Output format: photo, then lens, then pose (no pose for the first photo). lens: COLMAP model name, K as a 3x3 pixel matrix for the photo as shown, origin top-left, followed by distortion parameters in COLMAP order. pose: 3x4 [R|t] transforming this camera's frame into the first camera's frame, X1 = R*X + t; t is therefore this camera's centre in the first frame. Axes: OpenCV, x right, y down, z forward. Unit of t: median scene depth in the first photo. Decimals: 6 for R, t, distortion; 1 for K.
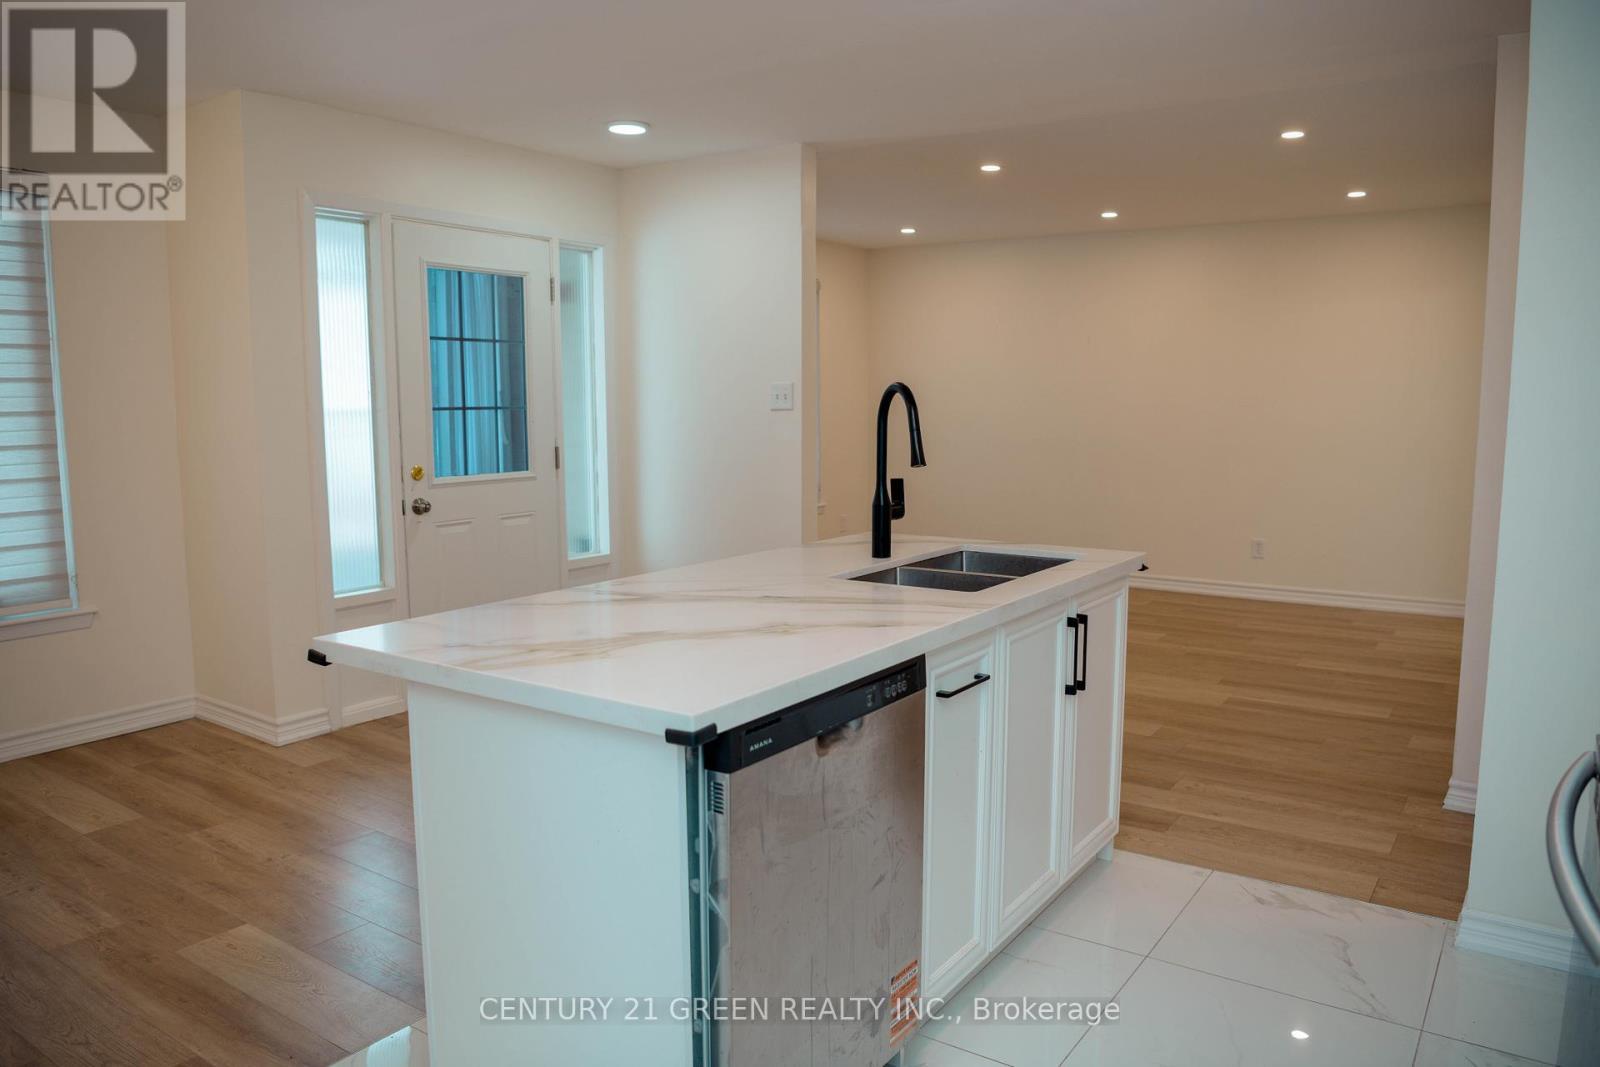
lens RADIAL K [[1113.8, 0, 800.0], [0, 1113.8, 533.5], [0, 0, 1]] dist [-0.052563, 0.002806]
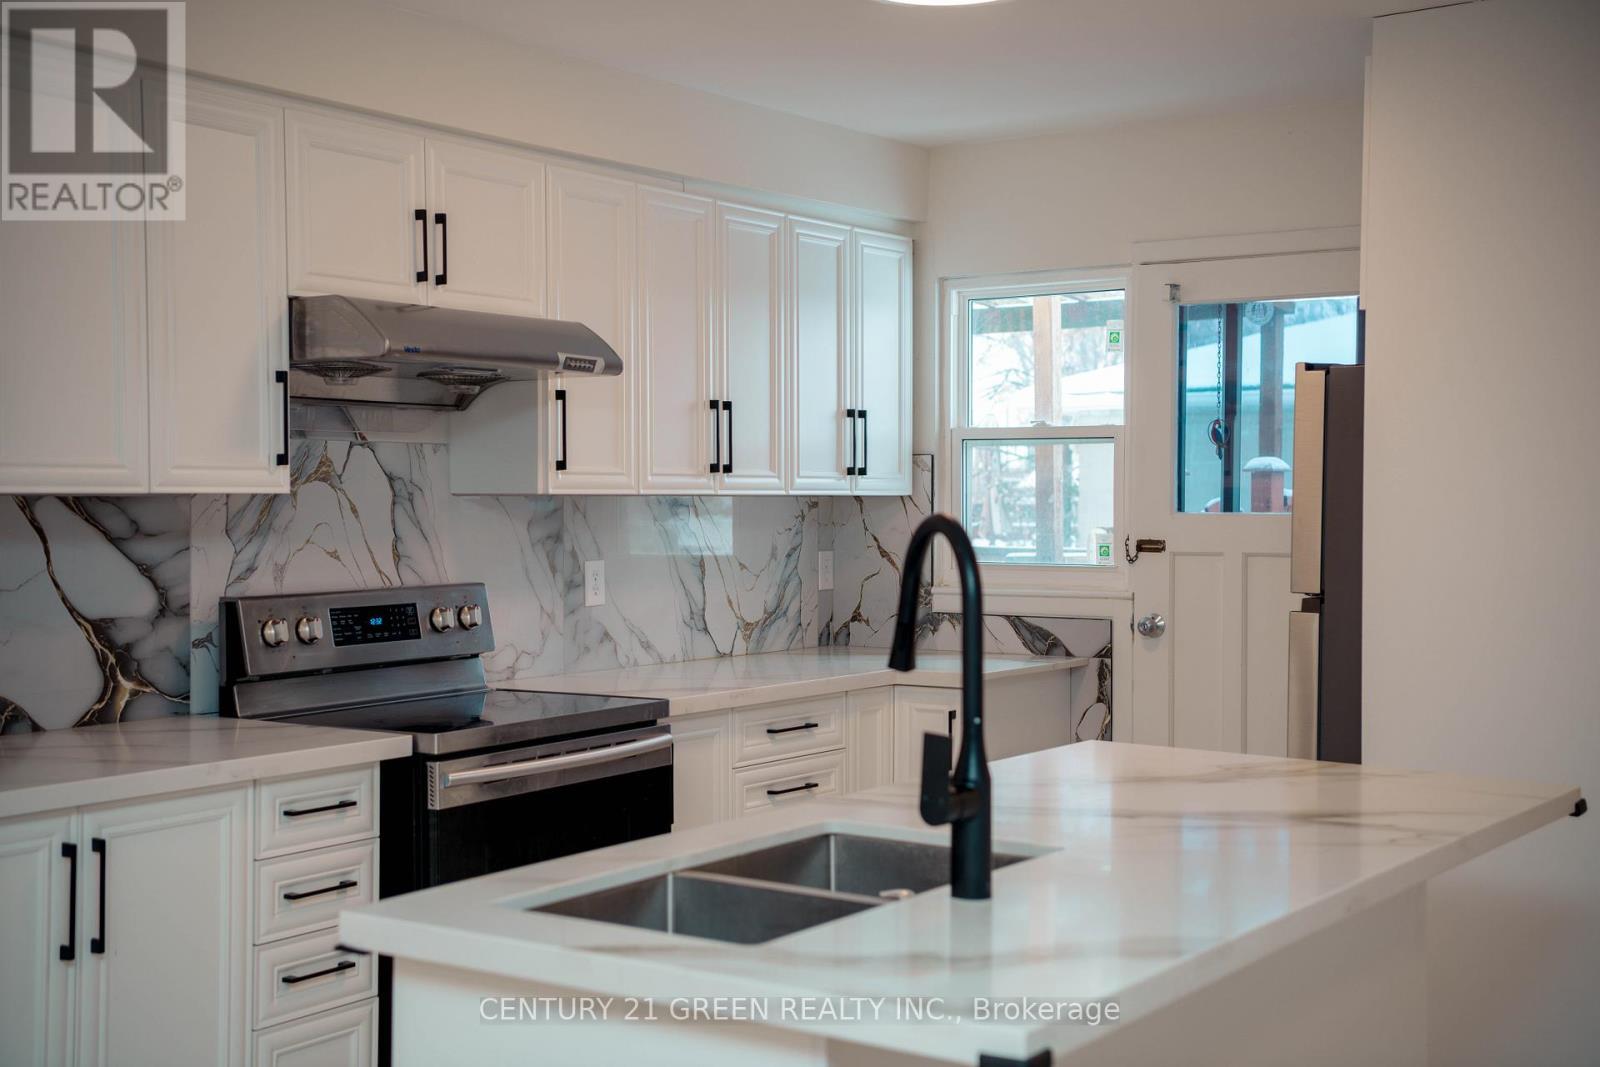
lens RADIAL K [[2009.0, 0, 800.0], [0, 2009.0, 533.5], [0, 0, 1]] dist [0.097636, 0.119151]
pose [[-0.999992, -0.003983, -0.000359, 0.099519], [-0.003993, 0.989699, 0.143107, -0.167593], [-0.000215, 0.143107, -0.989707, 1.232735]]
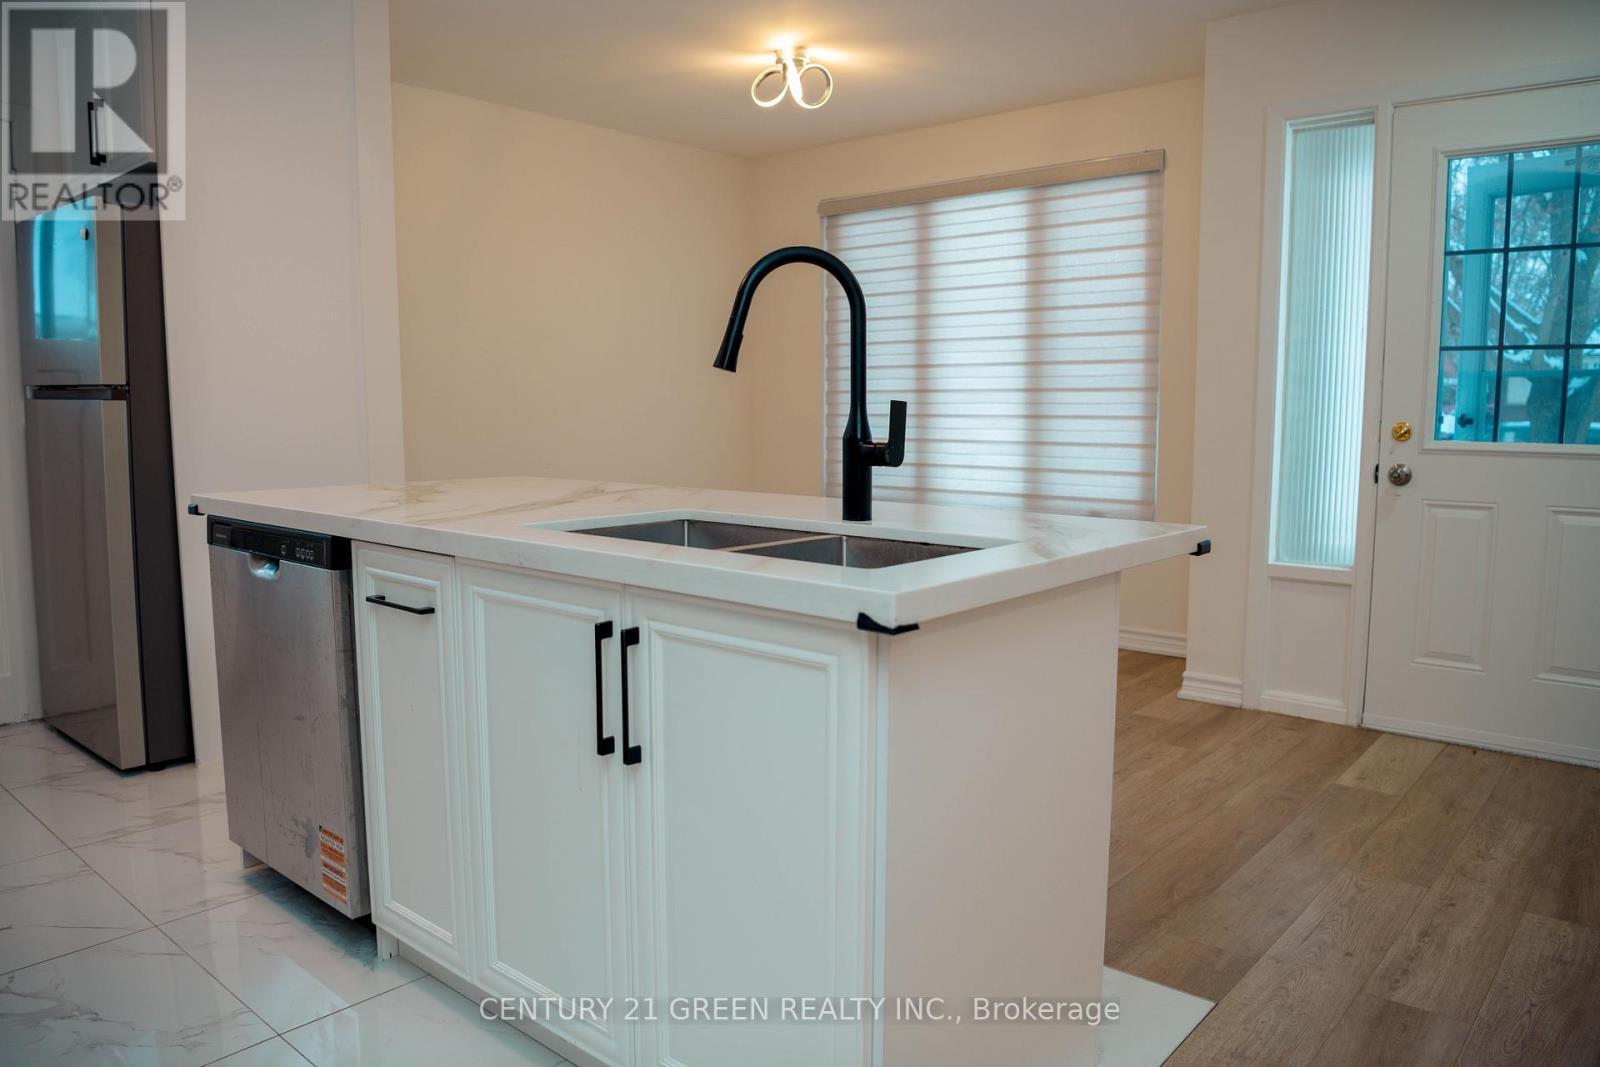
lens RADIAL K [[1113.8, 0, 800.0], [0, 1113.8, 533.5], [0, 0, 1]] dist [-0.052563, 0.002806]
pose [[-0.105635, 0.119727, -0.987171, 0.494889], [-0.123301, 0.983487, 0.132474, -0.036869], [0.986731, 0.135713, -0.089128, 0.705360]]
